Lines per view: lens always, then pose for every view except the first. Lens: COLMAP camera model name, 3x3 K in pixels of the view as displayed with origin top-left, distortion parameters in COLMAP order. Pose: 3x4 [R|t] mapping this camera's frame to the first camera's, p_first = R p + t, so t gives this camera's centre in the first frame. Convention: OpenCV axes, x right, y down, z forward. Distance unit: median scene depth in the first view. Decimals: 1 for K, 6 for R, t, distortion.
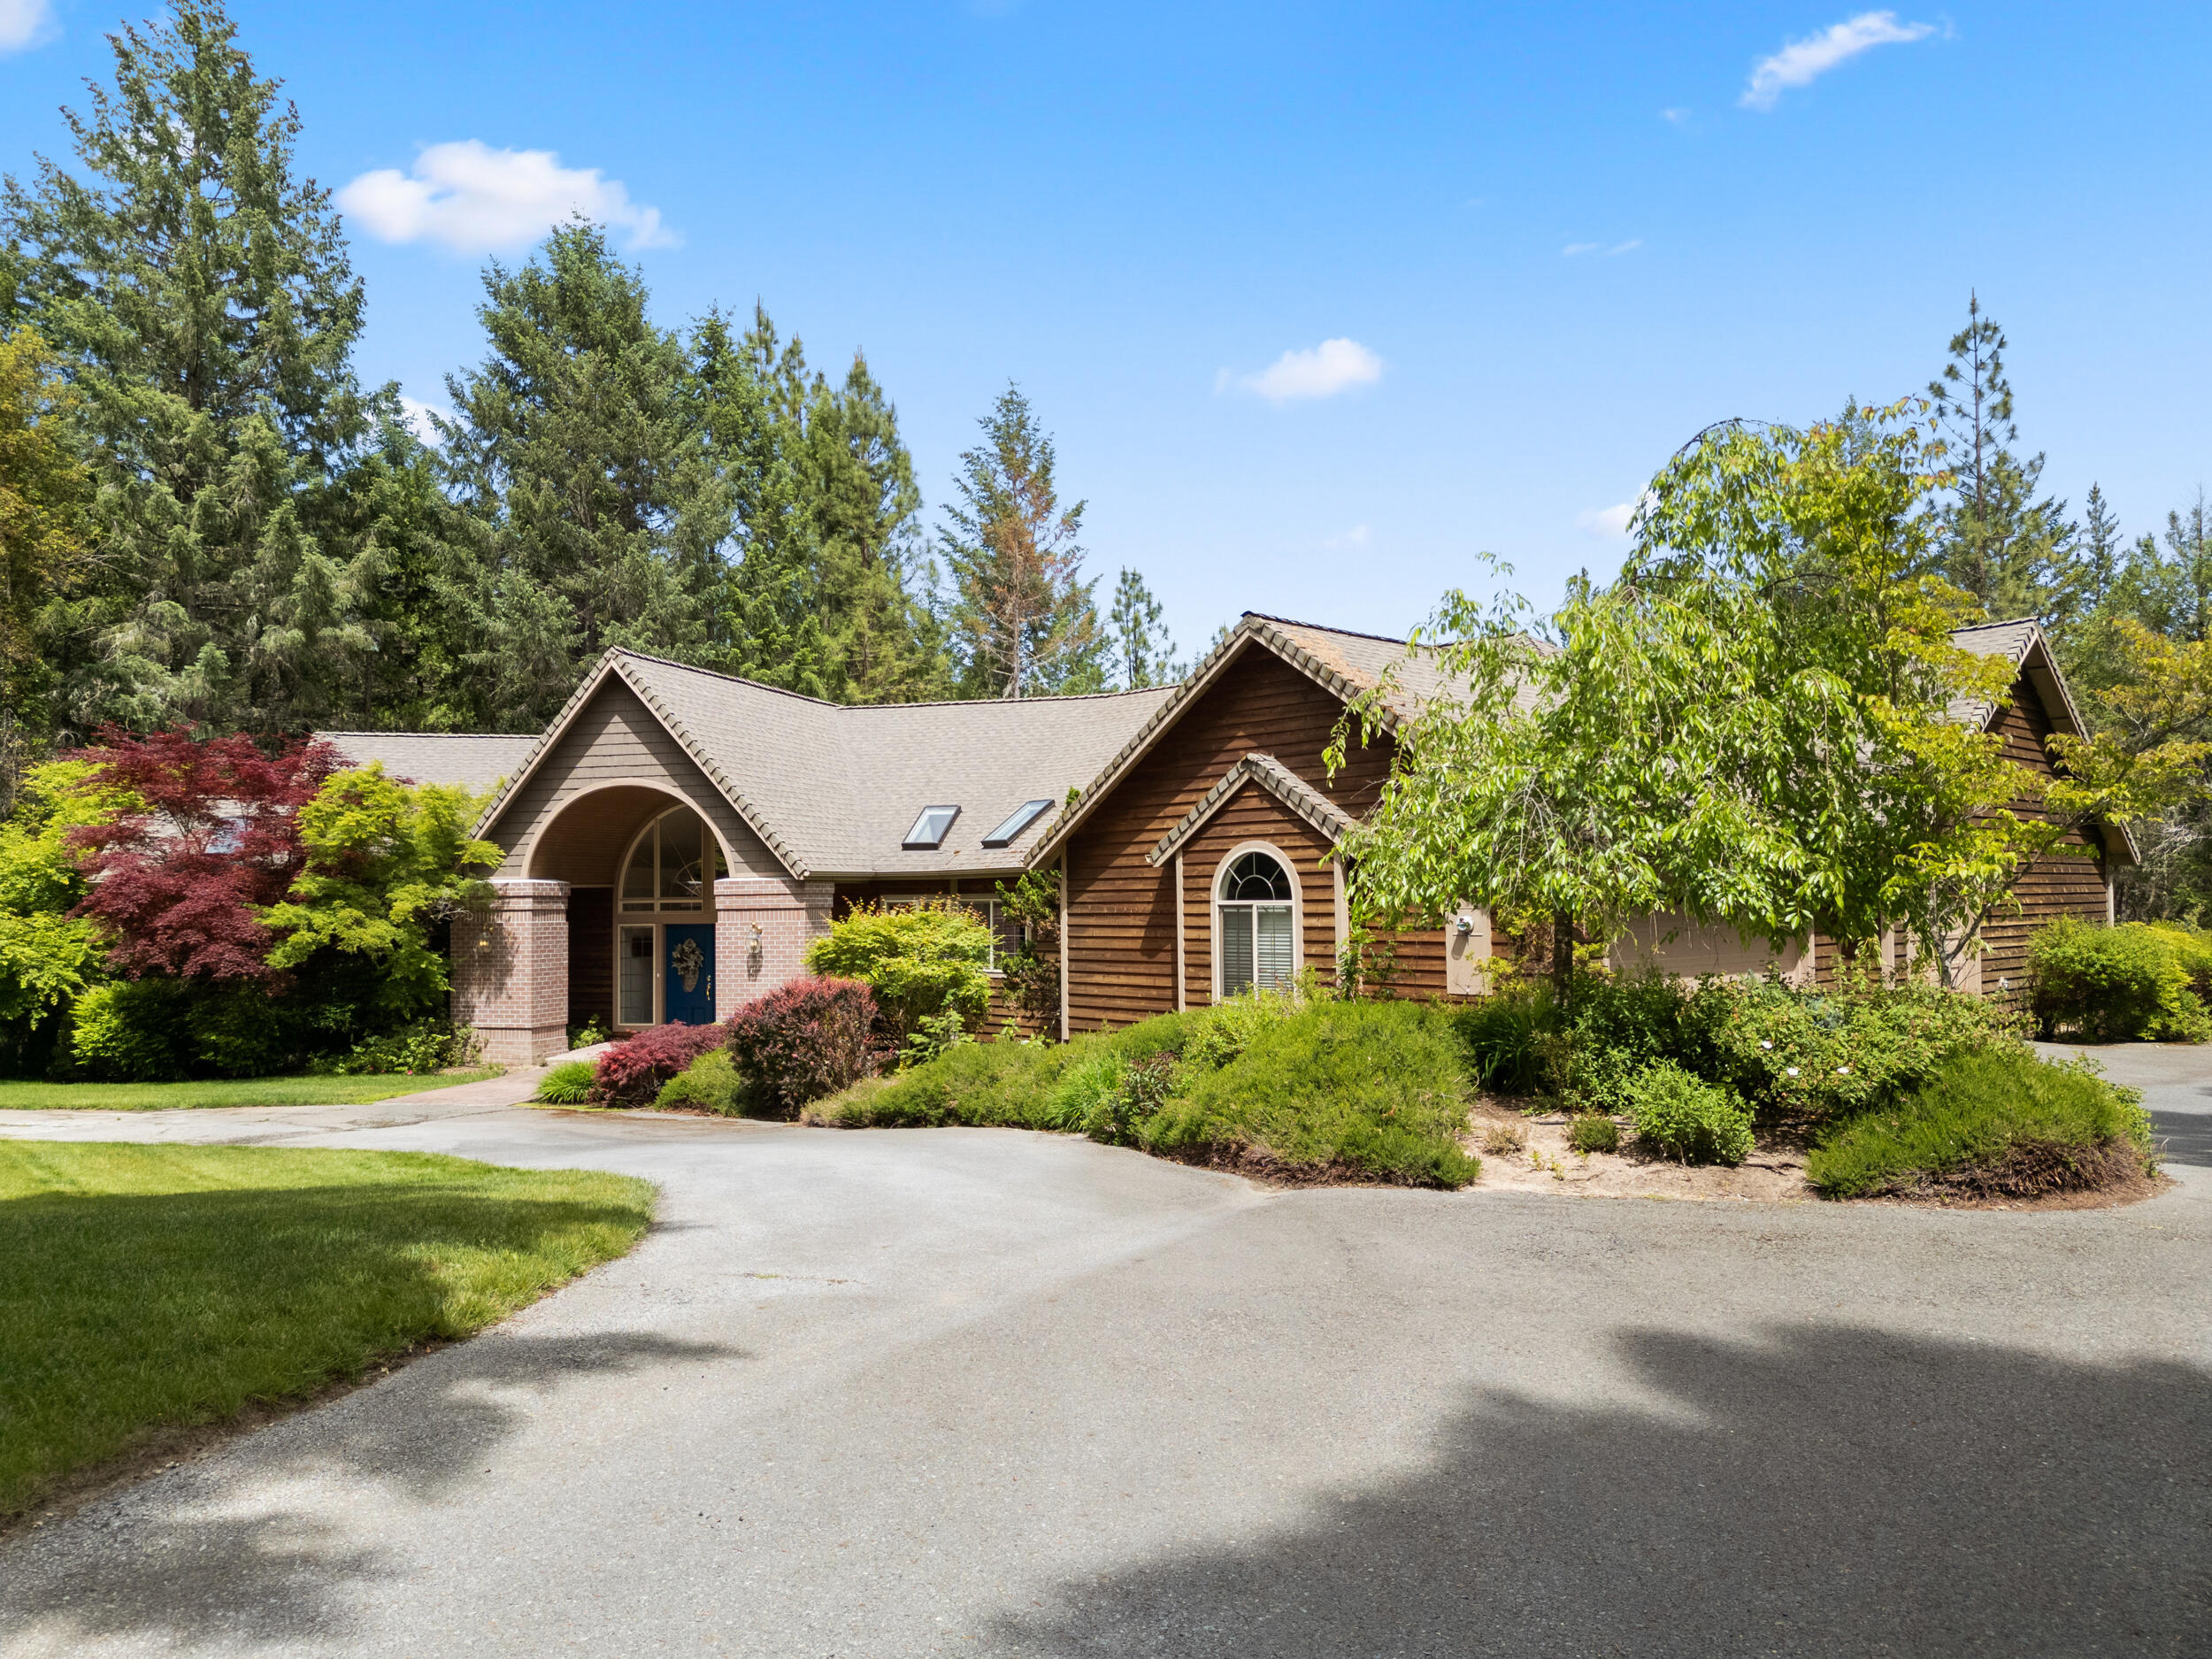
lens RADIAL K [[1532.4, 0, 1108.8], [0, 1532.4, 824.3], [0, 0, 1]] dist [0.008924, -0.000346]
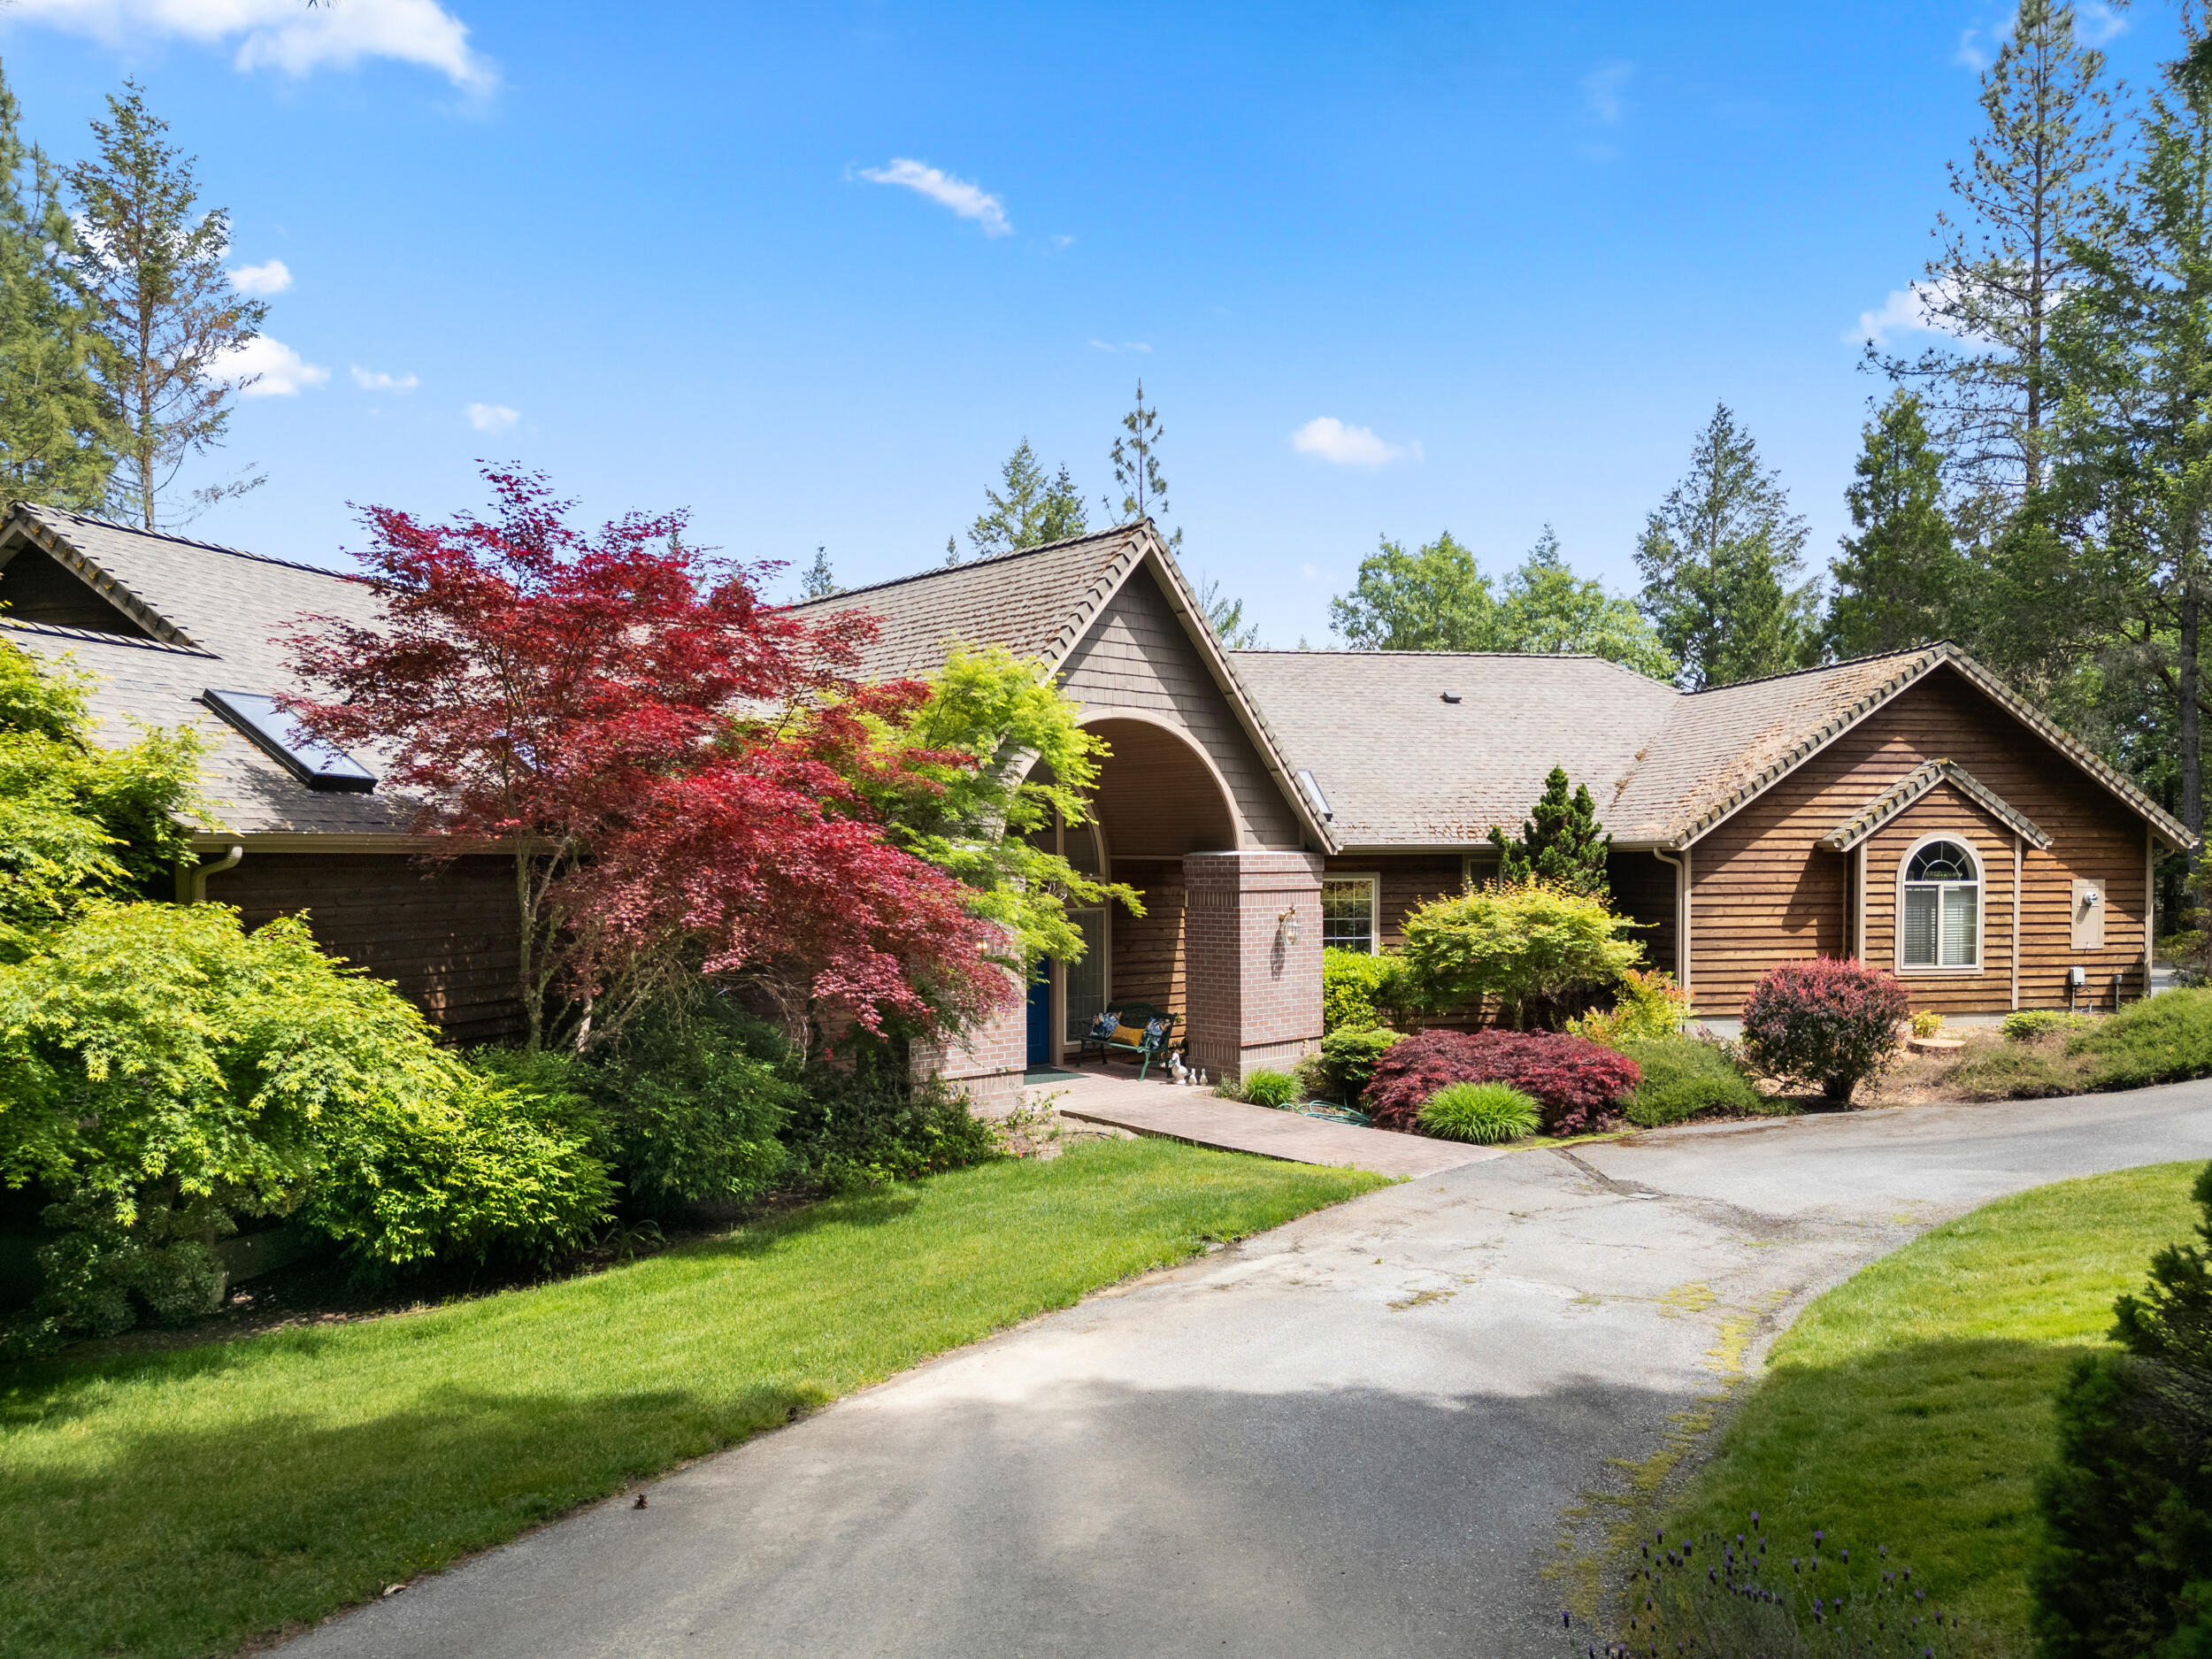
lens RADIAL K [[1532.4, 0, 1107.9], [0, 1532.4, 840.3], [0, 0, 1]] dist [0.008924, -0.000346]
pose [[0.574888, 0.018821, 0.818015, -1.225112], [-0.042800, 0.999058, 0.007093, 0.036045], [-0.817112, -0.039089, 0.575152, 0.816128]]
